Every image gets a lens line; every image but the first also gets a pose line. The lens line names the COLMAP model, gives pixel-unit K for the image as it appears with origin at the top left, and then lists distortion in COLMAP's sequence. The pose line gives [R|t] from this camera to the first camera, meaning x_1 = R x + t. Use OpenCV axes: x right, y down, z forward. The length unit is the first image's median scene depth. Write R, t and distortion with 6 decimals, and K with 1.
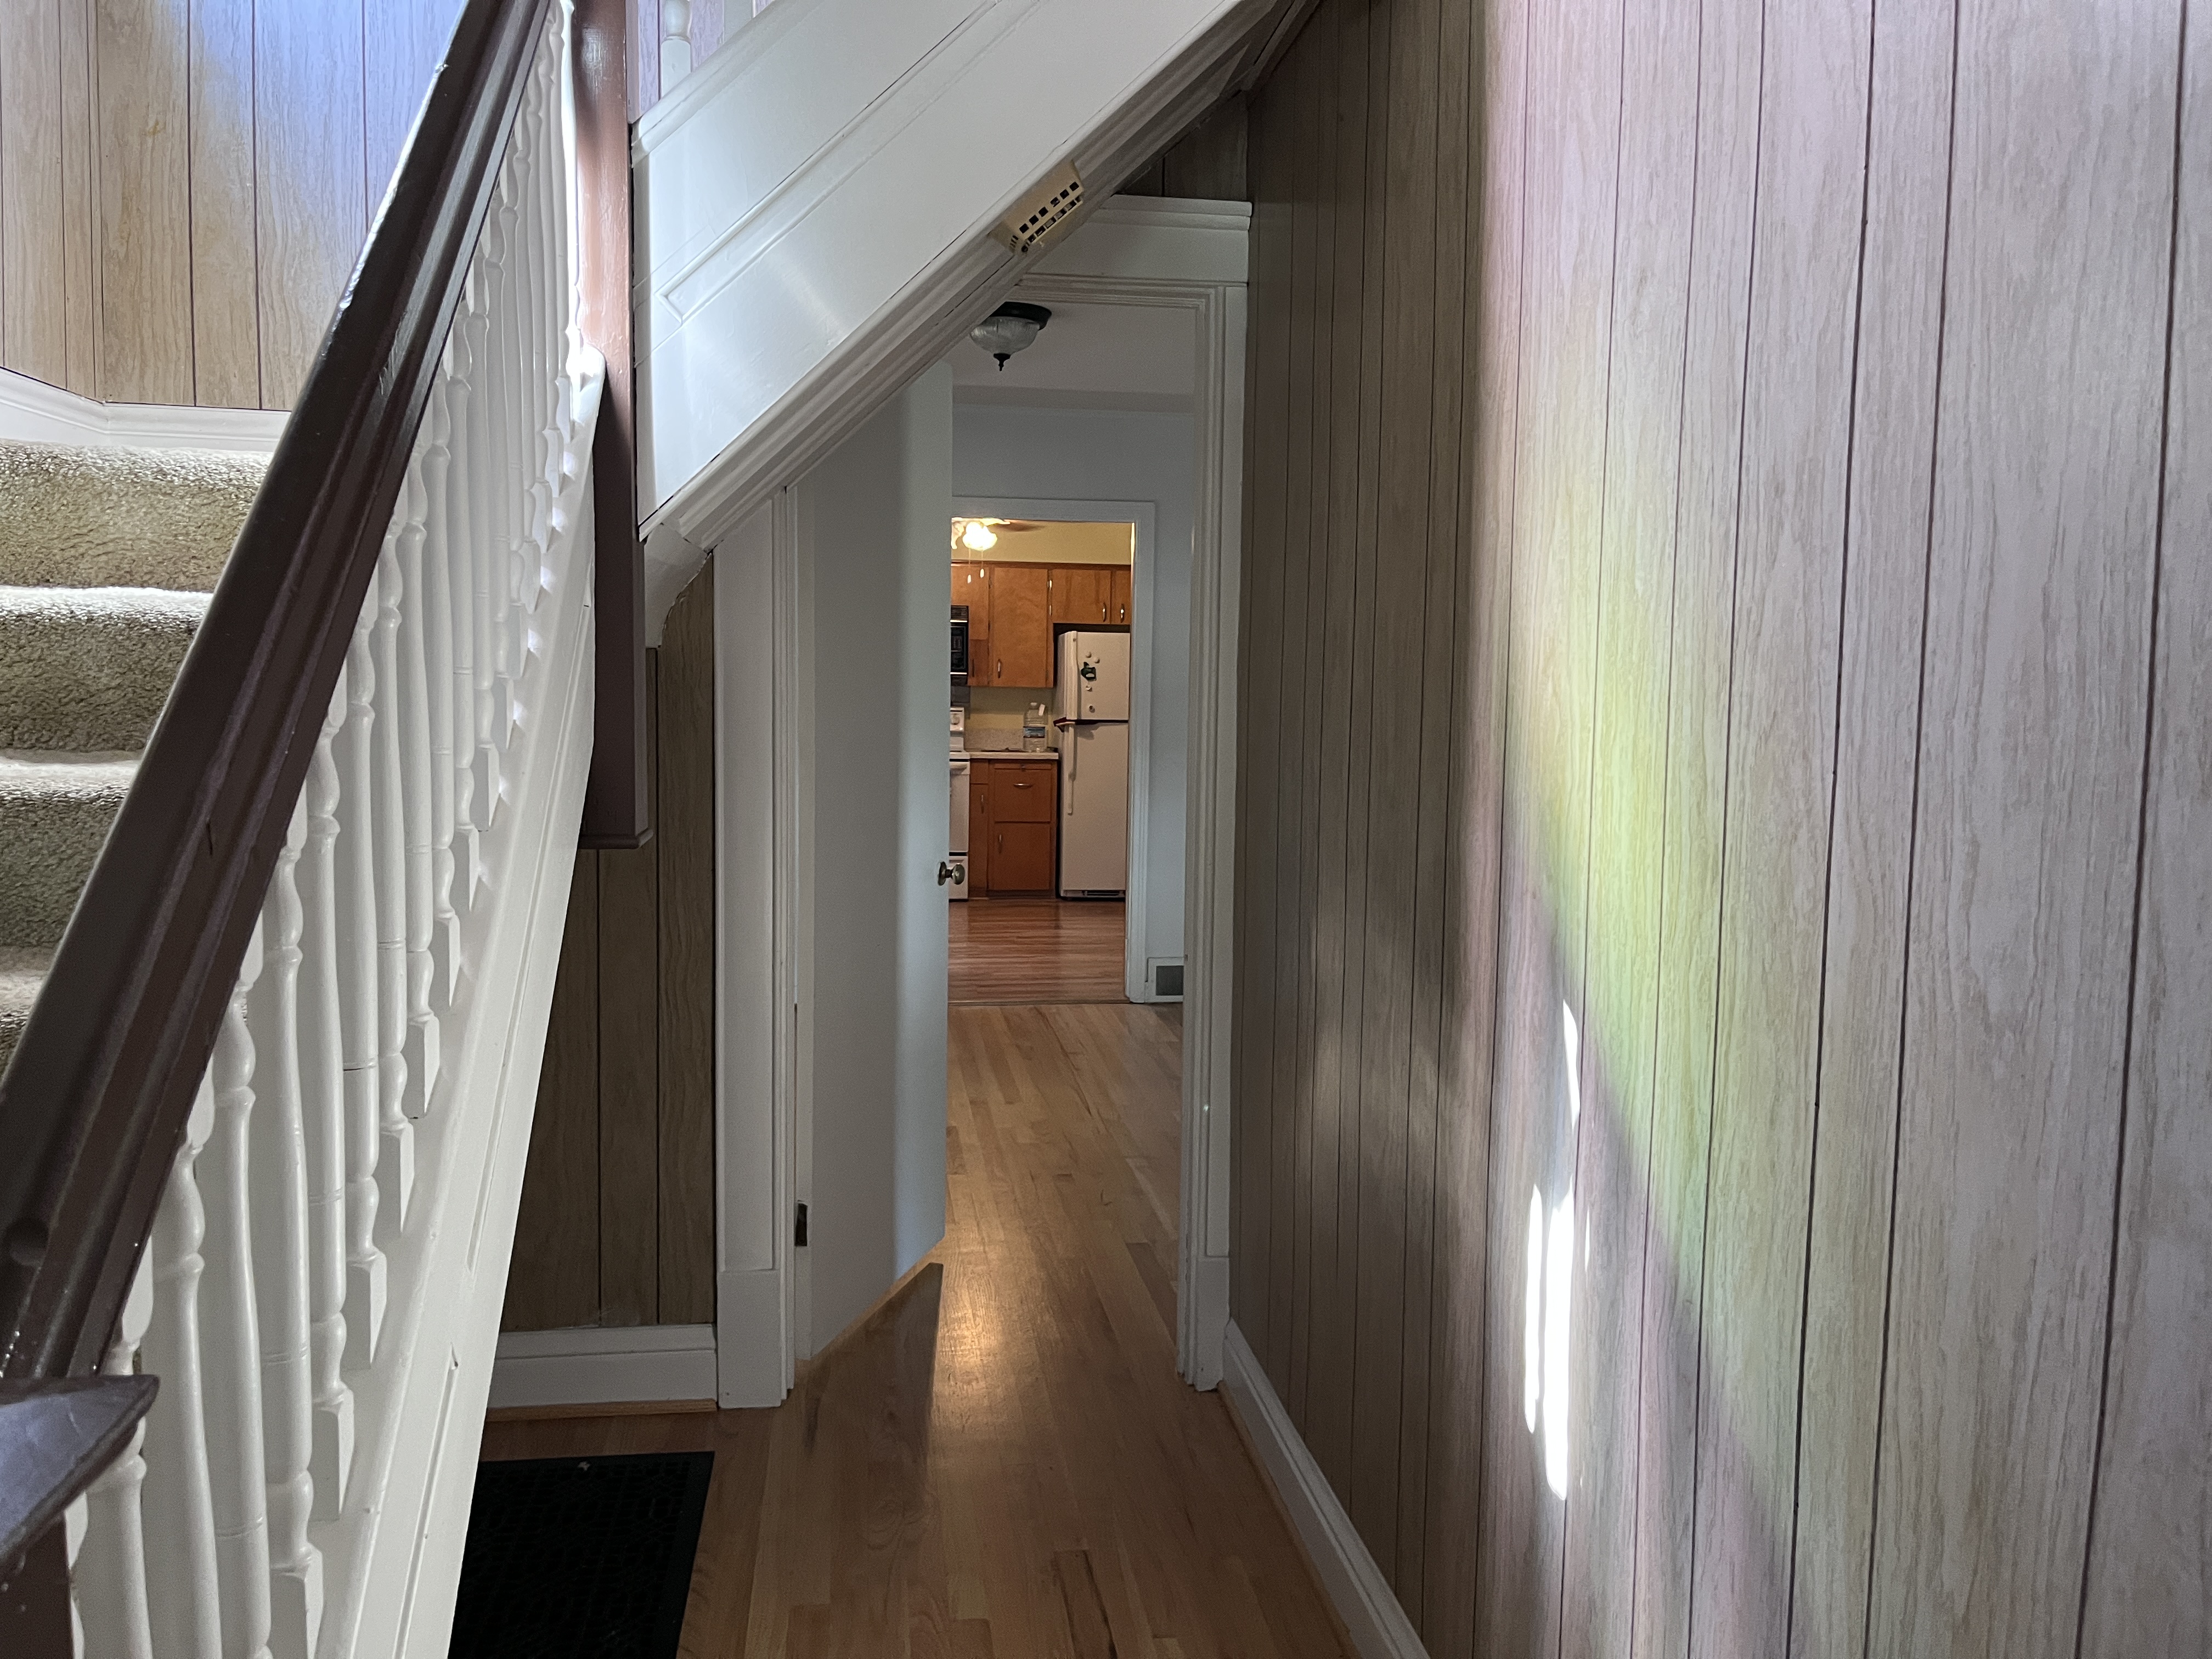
lens RADIAL K [[1701.1, 0, 1101.2], [0, 1701.1, 820.1], [0, 0, 1]] dist [0.063296, -0.081771]
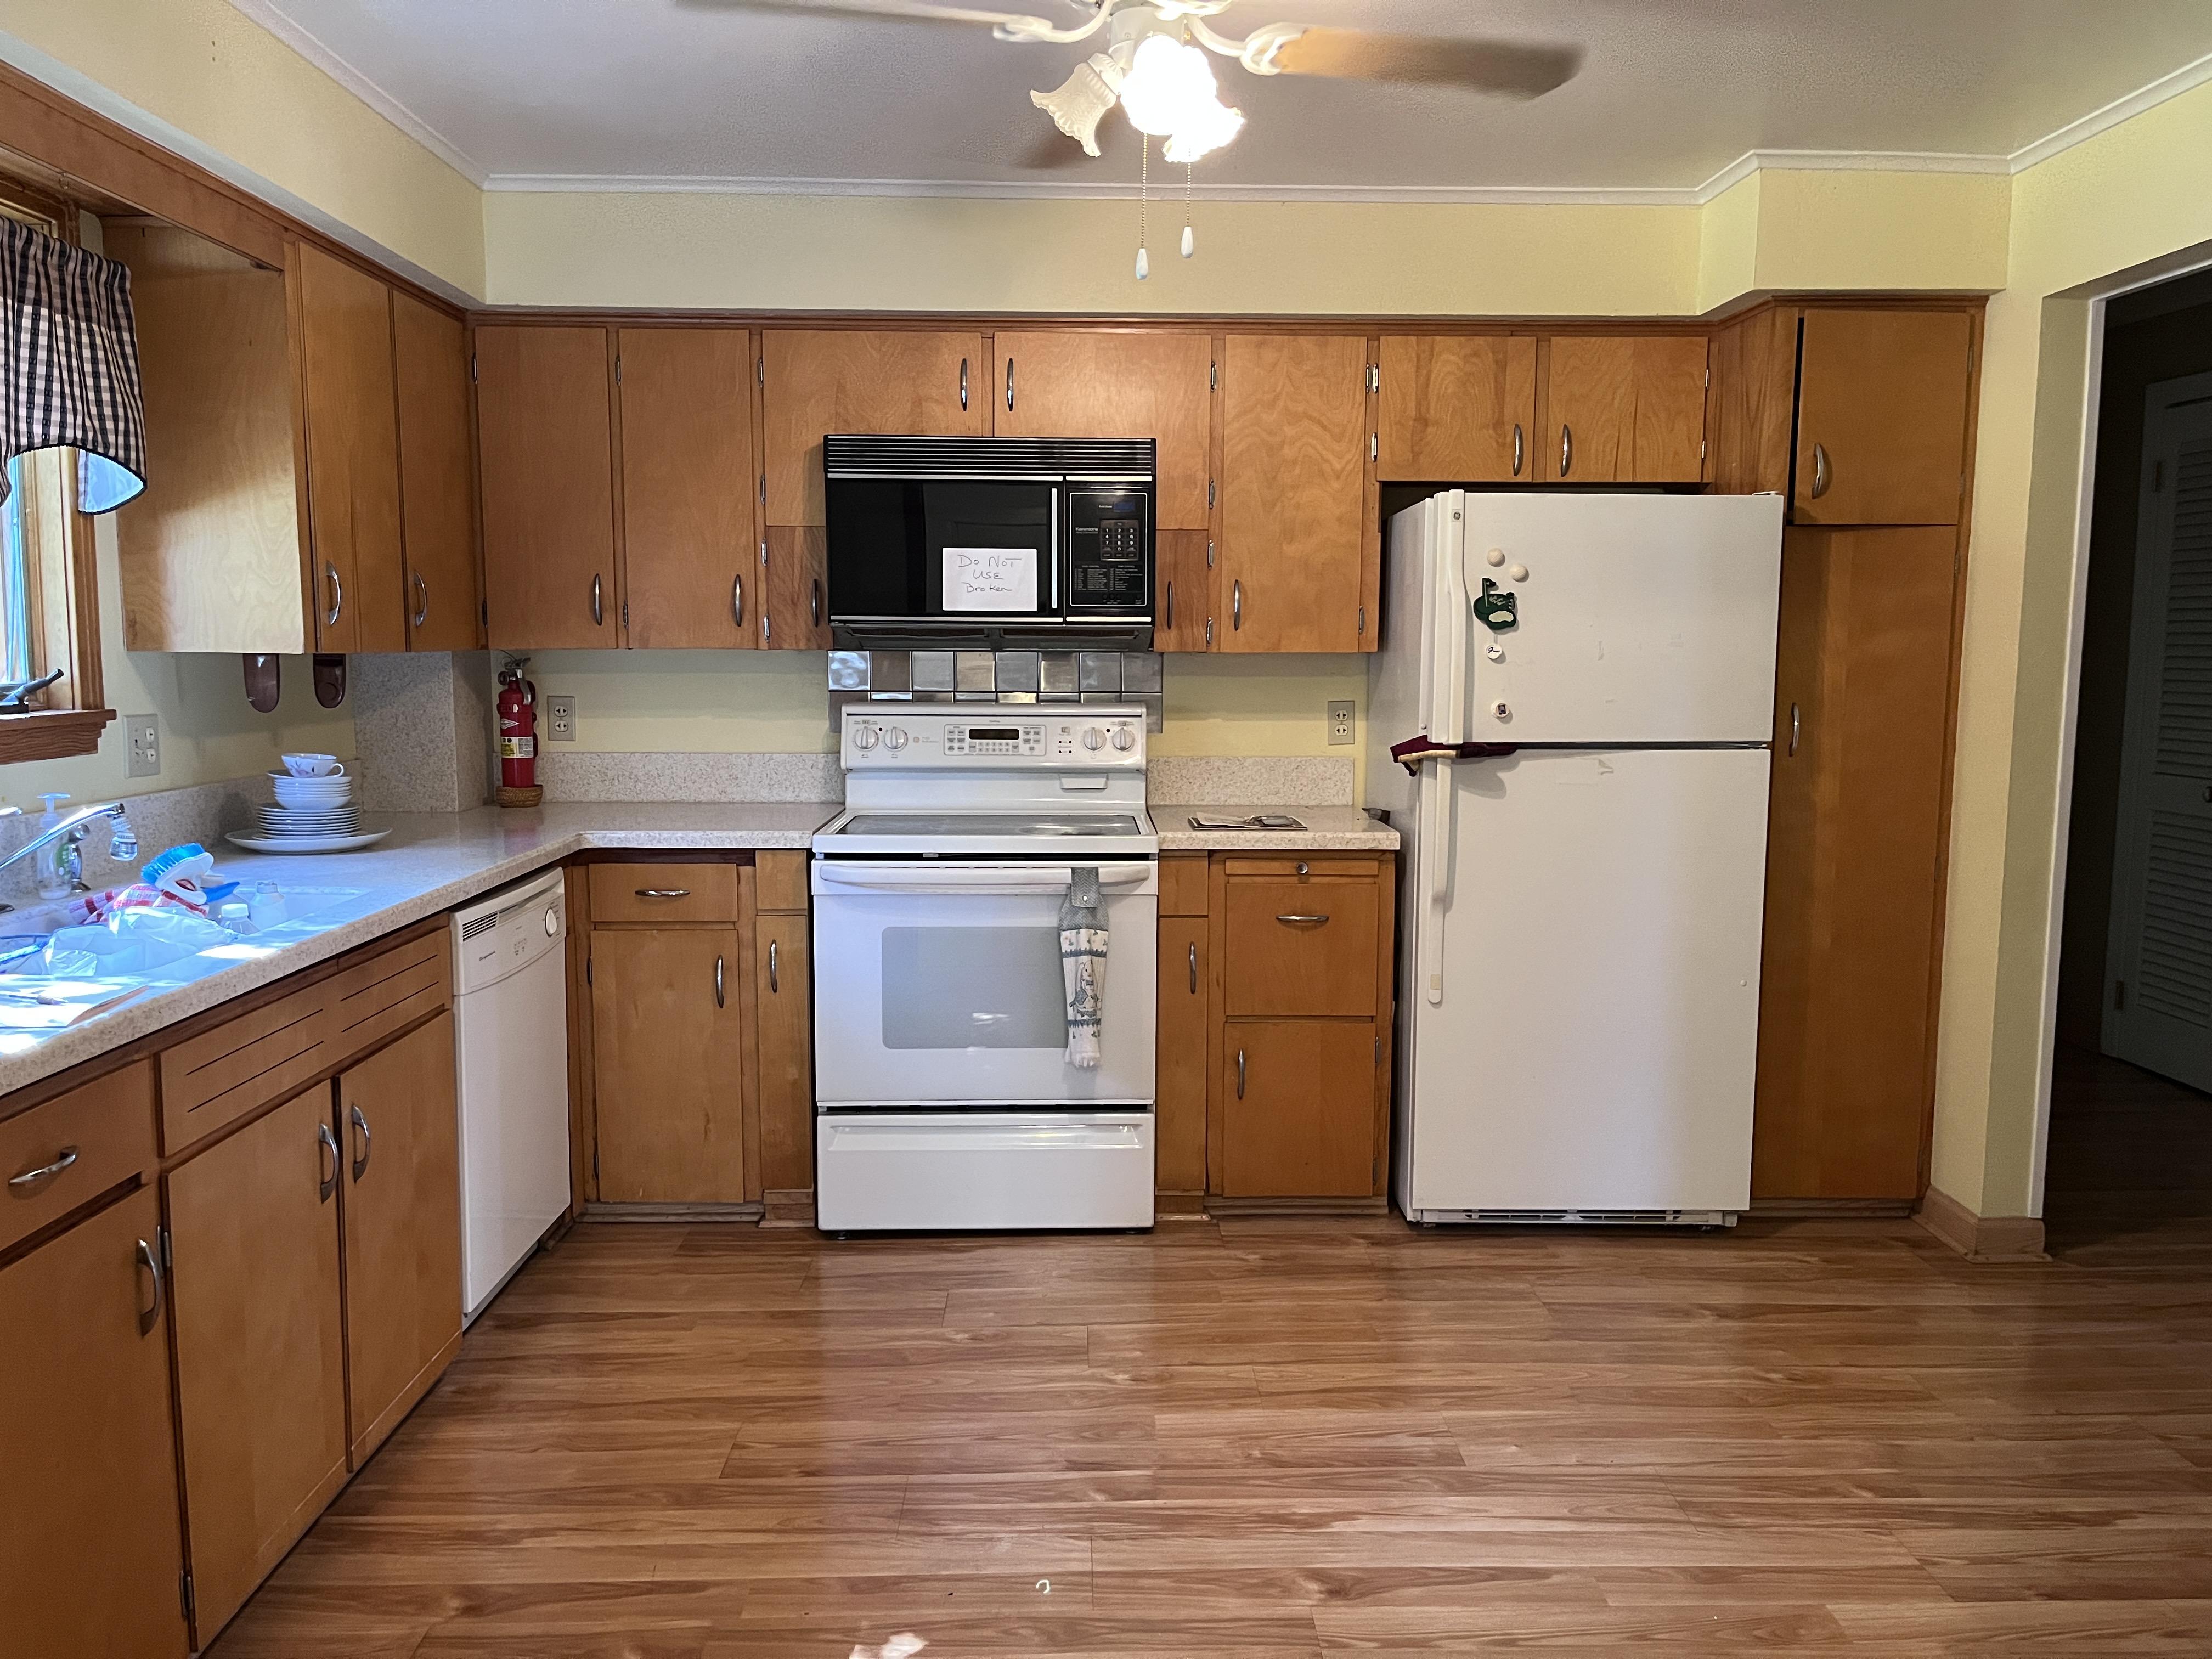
lens RADIAL K [[1701.1, 0, 1108.9], [0, 1701.1, 829.7], [0, 0, 1]] dist [0.063296, -0.081771]
pose [[0.993406, 0.001155, -0.114640, -0.044899], [0.000277, 0.999922, 0.012470, -0.044022], [0.114645, -0.012420, 0.993329, 0.622698]]
